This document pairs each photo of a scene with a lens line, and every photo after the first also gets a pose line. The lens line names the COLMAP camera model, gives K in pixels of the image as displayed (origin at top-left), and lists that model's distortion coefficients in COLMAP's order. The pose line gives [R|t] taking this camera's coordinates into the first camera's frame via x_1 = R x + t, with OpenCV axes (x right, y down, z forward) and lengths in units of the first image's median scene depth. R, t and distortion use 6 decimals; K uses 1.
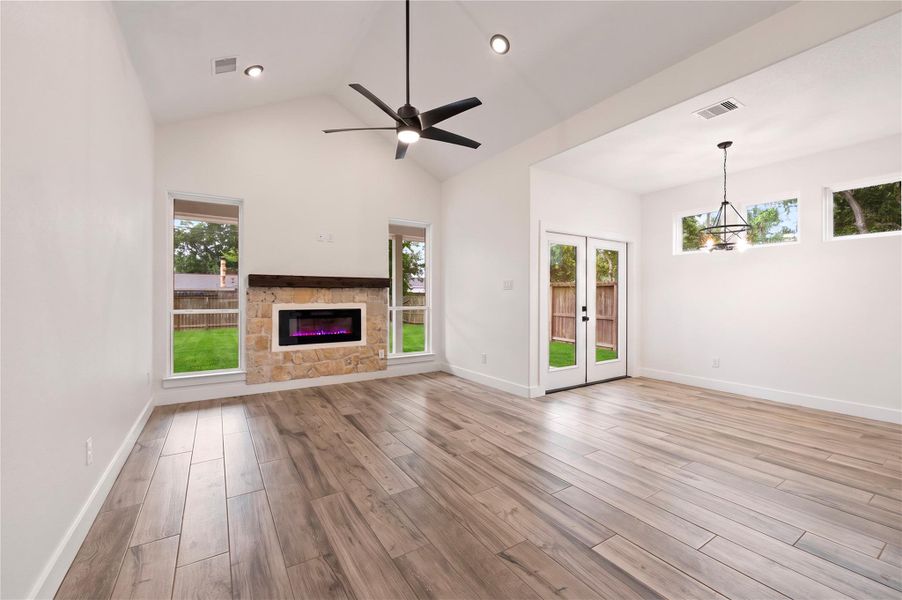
lens RADIAL K [[368.5, 0, 452.4], [0, 368.5, 302.5], [0, 0, 1]] dist [-0.010110, -0.000558]
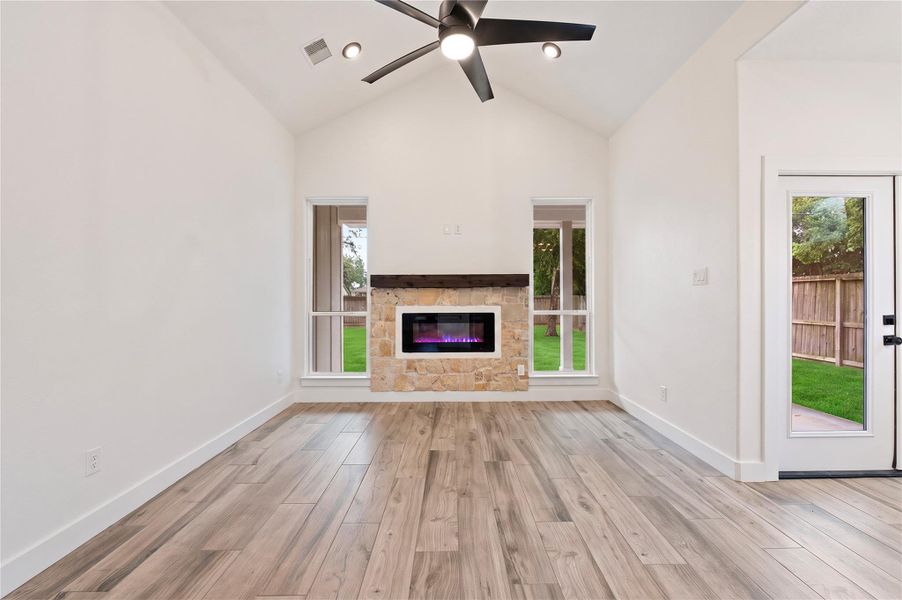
lens RADIAL K [[378.7, 0, 455.6], [0, 378.7, 300.6], [0, 0, 1]] dist [-0.009709, -0.000139]
pose [[0.847819, -0.001027, -0.530284, 0.140708], [-0.003809, 0.999961, -0.008027, -0.003536], [0.530271, 0.008825, 0.847782, 0.281504]]
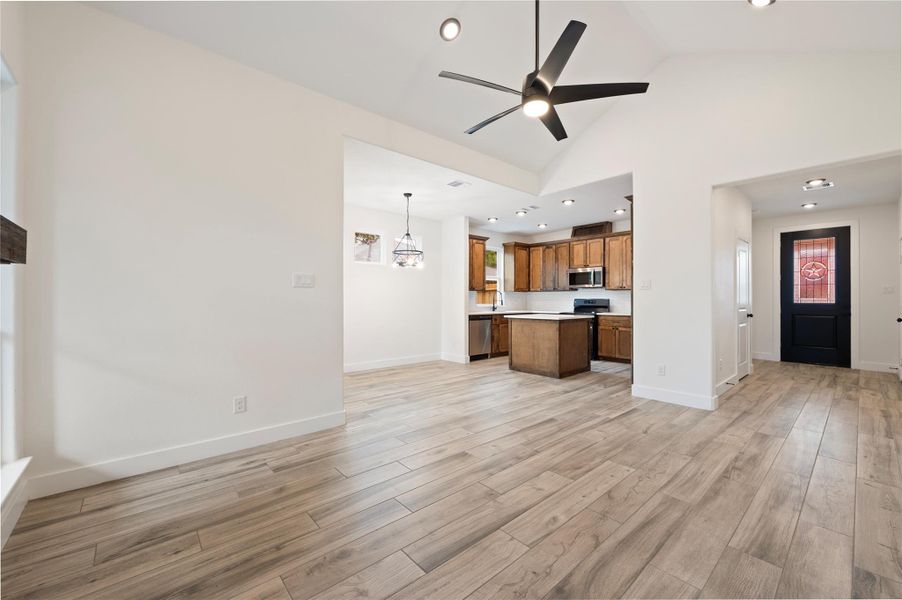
lens RADIAL K [[368.5, 0, 452.1], [0, 368.5, 298.4], [0, 0, 1]] dist [-0.010110, -0.000558]
pose [[-0.153020, 0.002567, 0.988220, -0.588260], [0.016205, 0.999869, -0.000088, -0.010211], [-0.988090, 0.016001, -0.153042, 0.837425]]
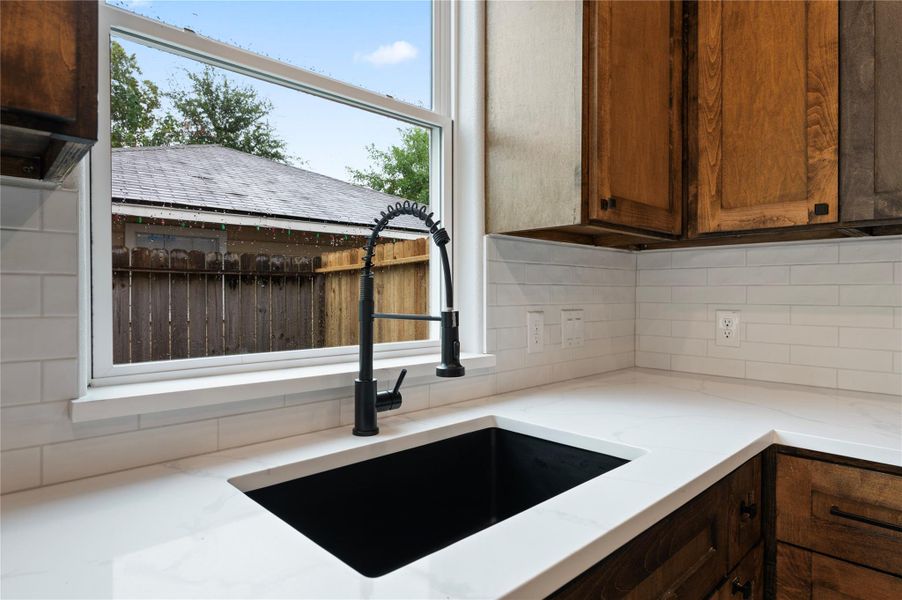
lens RADIAL K [[513.6, 0, 450.4], [0, 513.6, 296.9], [0, 0, 1]] dist [-0.009089, -0.002847]
pose [[-0.185679, -0.006792, 0.982587, 0.912813], [0.014524, 0.999848, 0.009656, -0.007191], [-0.982503, 0.016064, -0.185552, 0.371467]]
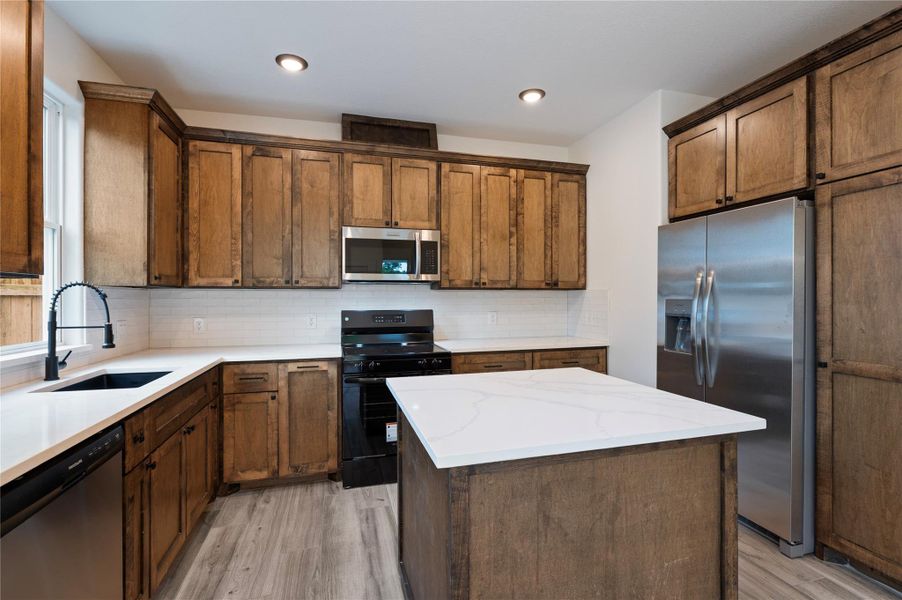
lens RADIAL K [[431.5, 0, 456.0], [0, 431.5, 298.1], [0, 0, 1]] dist [0.001115, -0.001067]
pose [[-0.956096, 0.003008, 0.293039, 0.627126], [0.007963, 0.999845, 0.015715, -0.030785], [-0.292946, 0.017358, -0.955971, 0.661325]]
